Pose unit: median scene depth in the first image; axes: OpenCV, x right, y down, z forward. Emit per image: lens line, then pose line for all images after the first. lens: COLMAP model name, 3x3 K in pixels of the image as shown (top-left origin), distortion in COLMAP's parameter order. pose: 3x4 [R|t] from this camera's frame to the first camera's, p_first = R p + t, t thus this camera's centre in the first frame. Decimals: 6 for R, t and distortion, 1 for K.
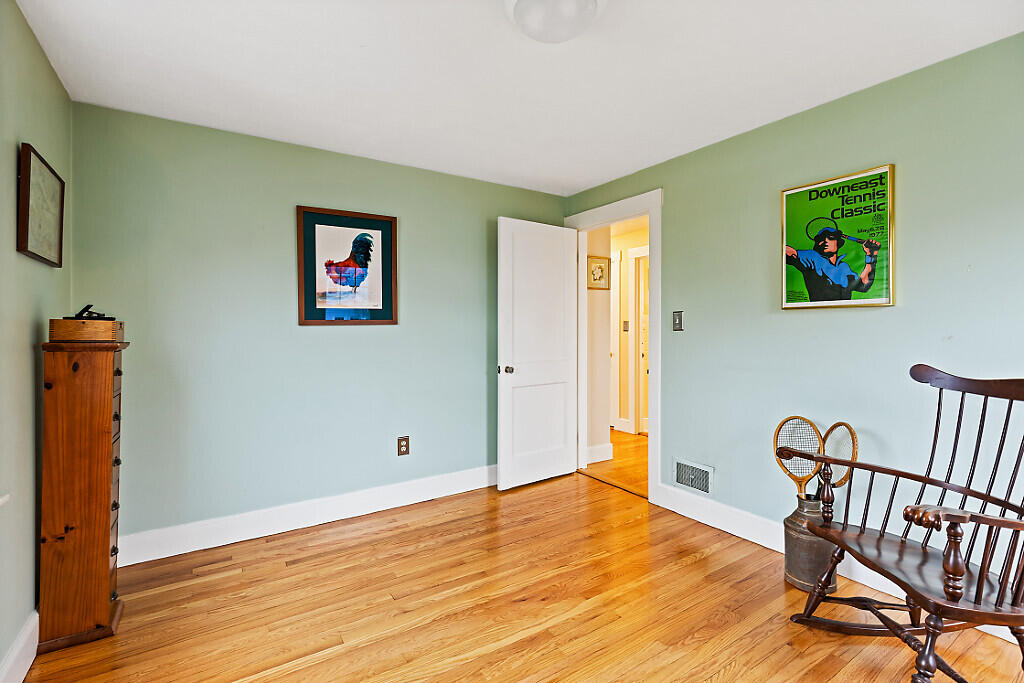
lens RADIAL K [[470.5, 0, 504.2], [0, 470.5, 333.8], [0, 0, 1]] dist [0.017535, 0.000234]
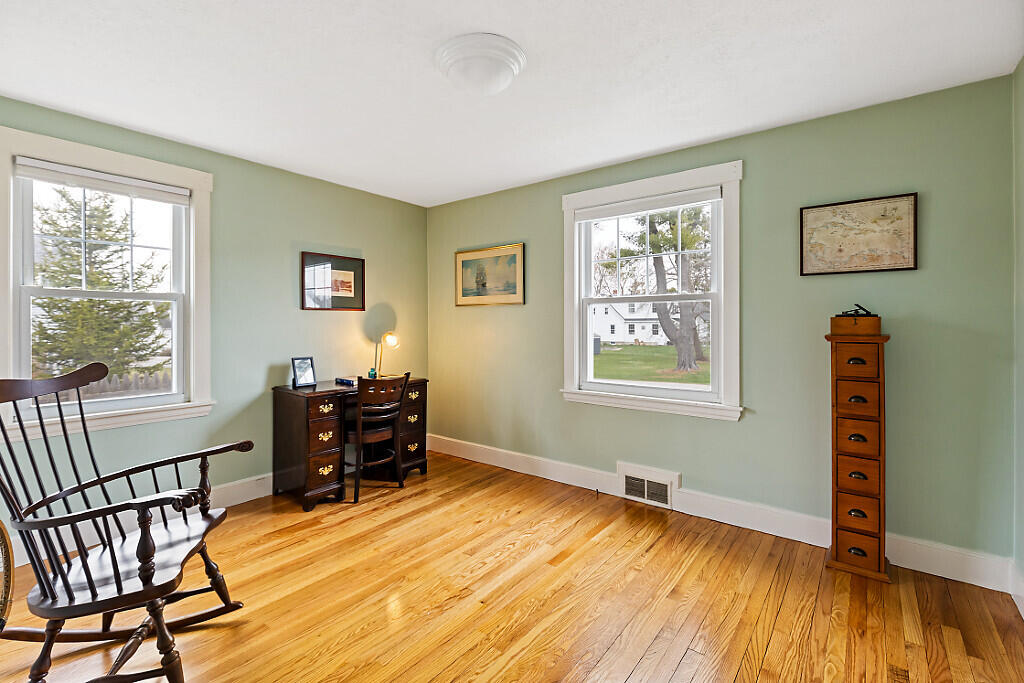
lens RADIAL K [[470.5, 0, 501.6], [0, 470.5, 327.1], [0, 0, 1]] dist [0.017535, 0.000234]
pose [[-0.948391, -0.003144, -0.317088, 0.389923], [-0.004503, 0.999984, 0.003554, -0.004224], [0.317071, 0.004798, -0.948390, 1.889343]]
